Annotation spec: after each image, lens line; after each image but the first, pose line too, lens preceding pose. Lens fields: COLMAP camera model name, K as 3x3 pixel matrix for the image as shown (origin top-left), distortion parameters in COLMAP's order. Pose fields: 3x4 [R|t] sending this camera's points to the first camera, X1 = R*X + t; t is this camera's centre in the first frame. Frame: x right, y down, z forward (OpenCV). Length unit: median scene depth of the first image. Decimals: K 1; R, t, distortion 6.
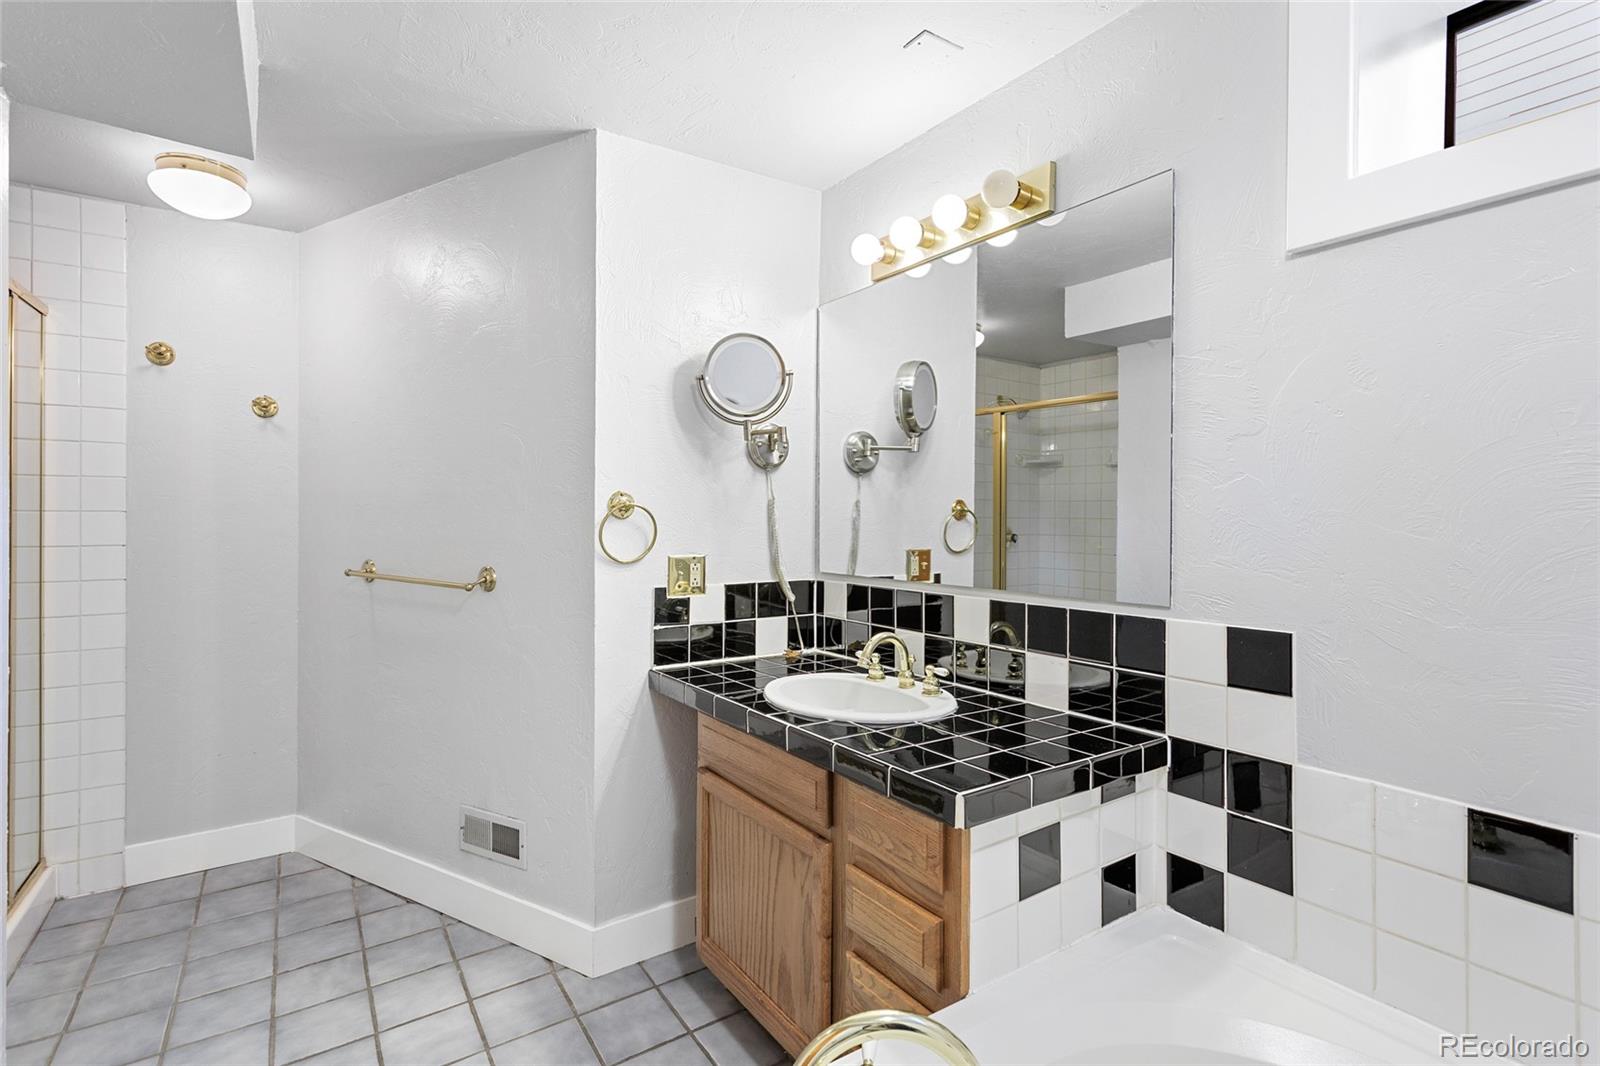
lens RADIAL K [[770.4, 0, 800.0], [0, 770.4, 533.0], [0, 0, 1]] dist [0.002358, 0.000740]
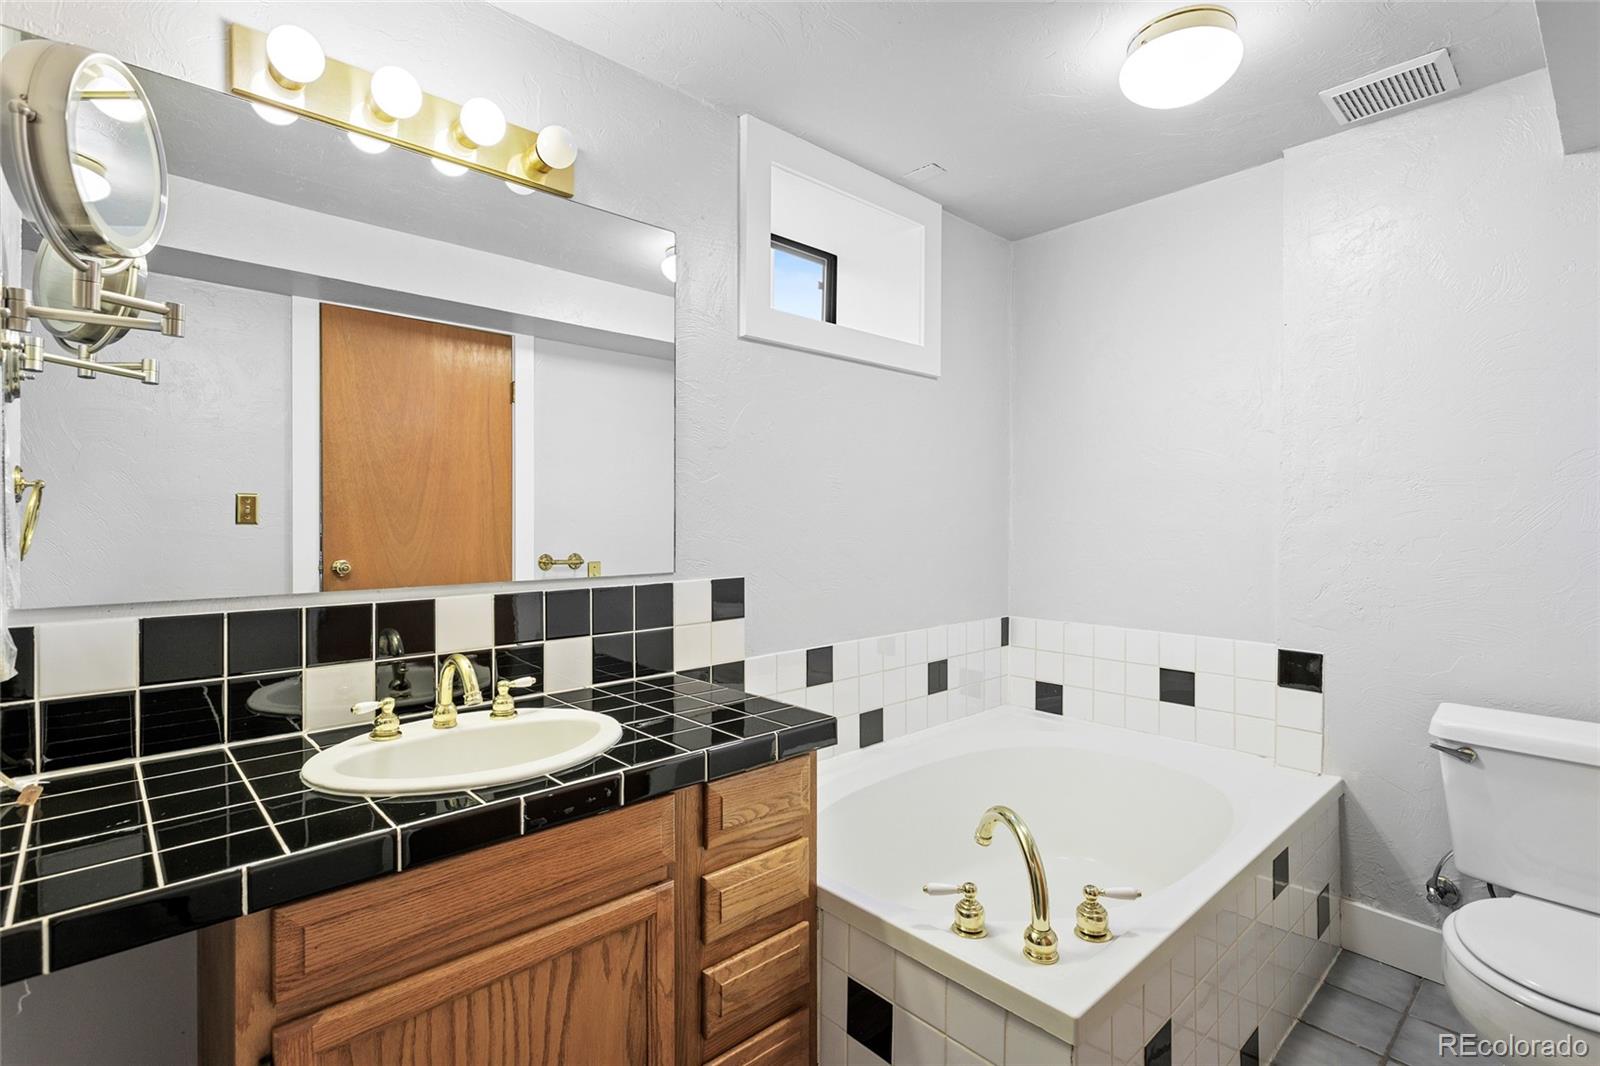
lens RADIAL K [[770.4, 0, 800.0], [0, 770.4, 533.0], [0, 0, 1]] dist [0.002358, 0.000740]
pose [[-0.160754, -0.010840, 0.986935, -0.812796], [0.025074, 0.999572, 0.015063, 0.016653], [-0.986676, 0.027168, -0.160414, 0.988718]]
